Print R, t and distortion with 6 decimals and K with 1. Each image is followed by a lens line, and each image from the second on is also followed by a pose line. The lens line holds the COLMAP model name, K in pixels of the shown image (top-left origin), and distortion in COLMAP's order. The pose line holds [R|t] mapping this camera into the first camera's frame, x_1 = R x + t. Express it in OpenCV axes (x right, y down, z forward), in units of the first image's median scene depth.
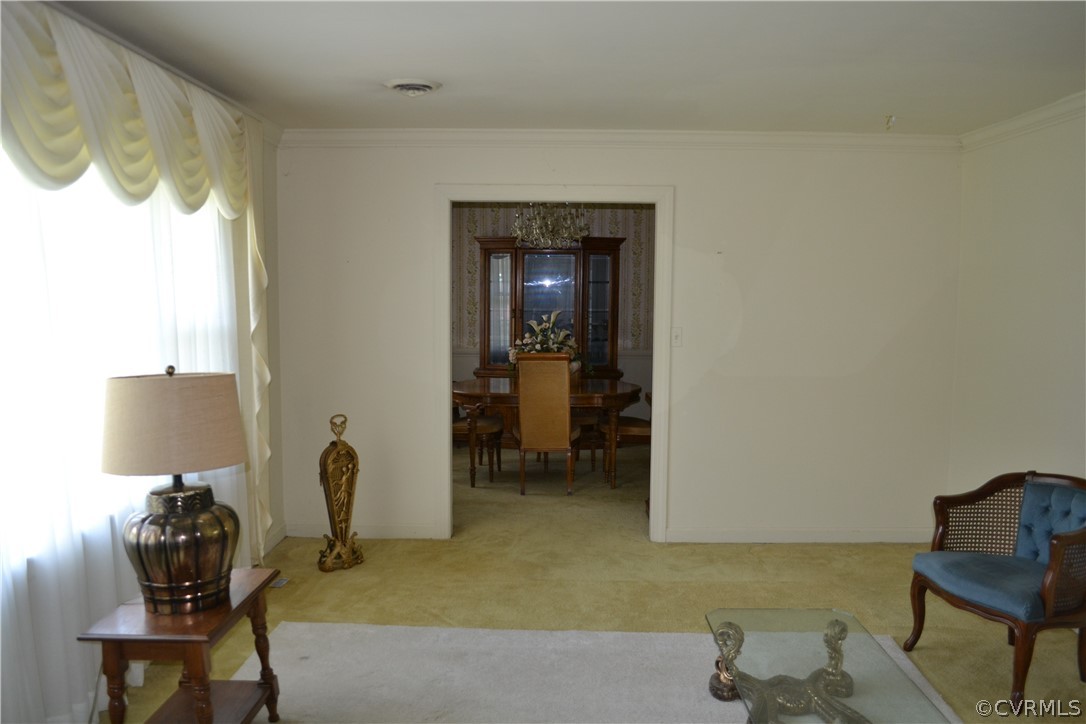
lens RADIAL K [[874.0, 0, 538.4], [0, 874.0, 363.9], [0, 0, 1]] dist [-0.082237, 0.009456]
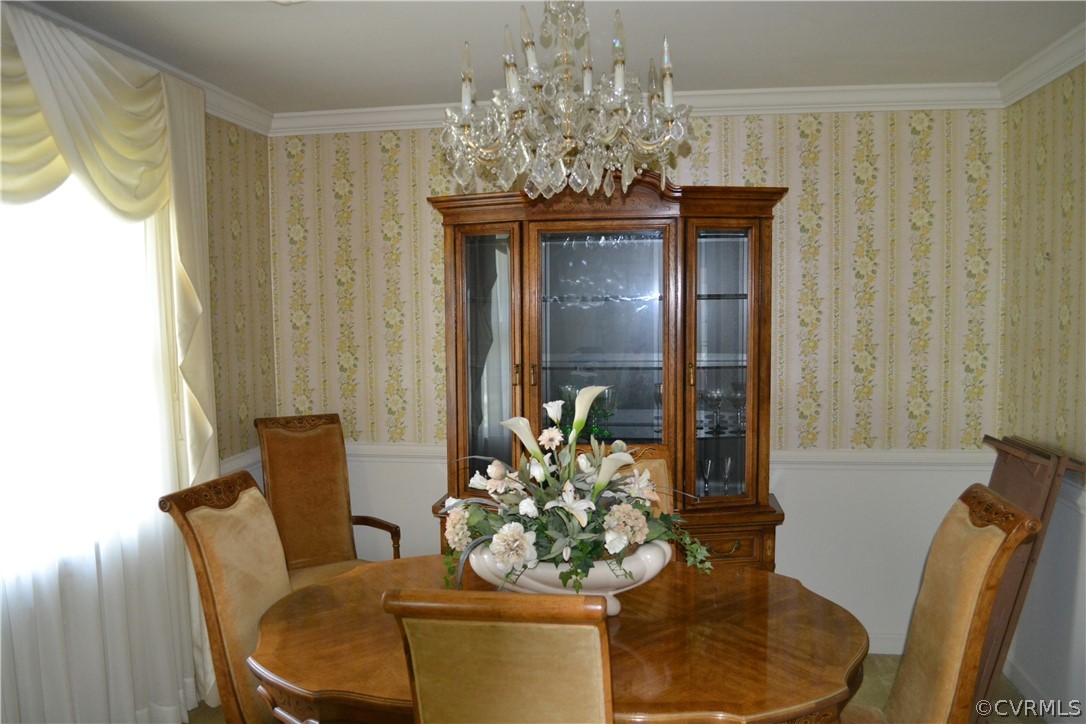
lens RADIAL K [[847.9, 0, 542.5], [0, 847.9, 416.9], [0, 0, 1]] dist [-0.187084, 0.001943]
pose [[0.990475, -0.009460, -0.137369, 0.065130], [0.015026, 0.999105, 0.039541, -0.089782], [0.136872, -0.041228, 0.989730, 1.000349]]
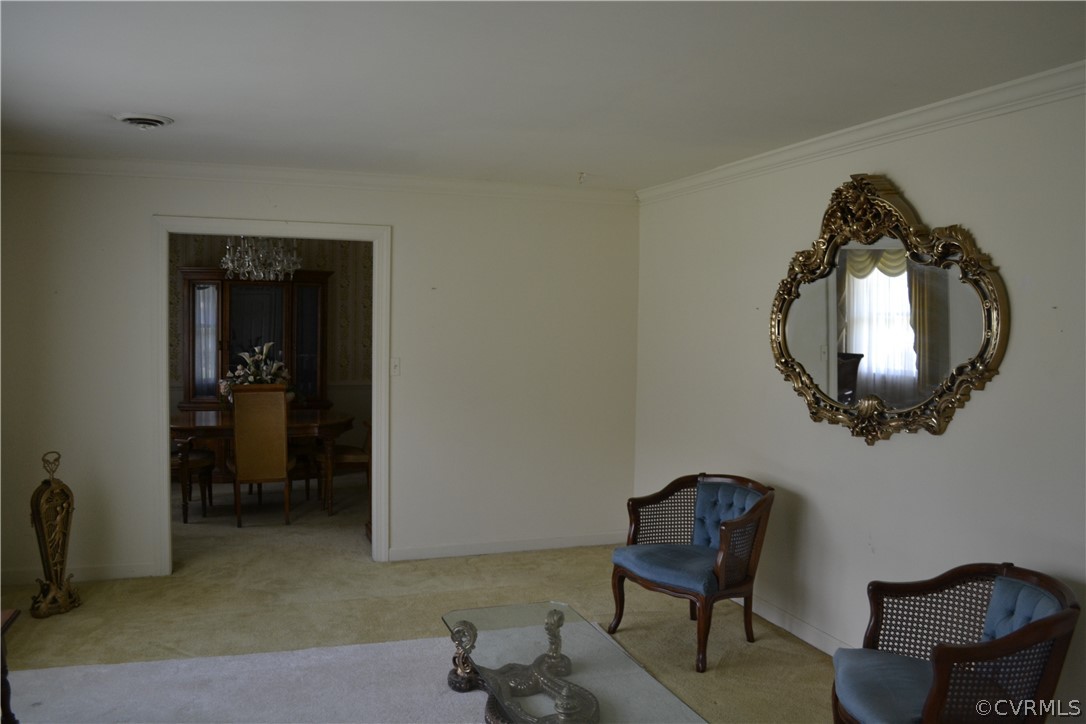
lens RADIAL K [[874.0, 0, 538.4], [0, 874.0, 363.9], [0, 0, 1]] dist [-0.082237, 0.009456]
pose [[0.937500, -0.011024, 0.347810, -0.052348], [0.023436, 0.999229, -0.031498, 0.003727], [-0.347195, 0.037681, 0.937036, -0.066178]]
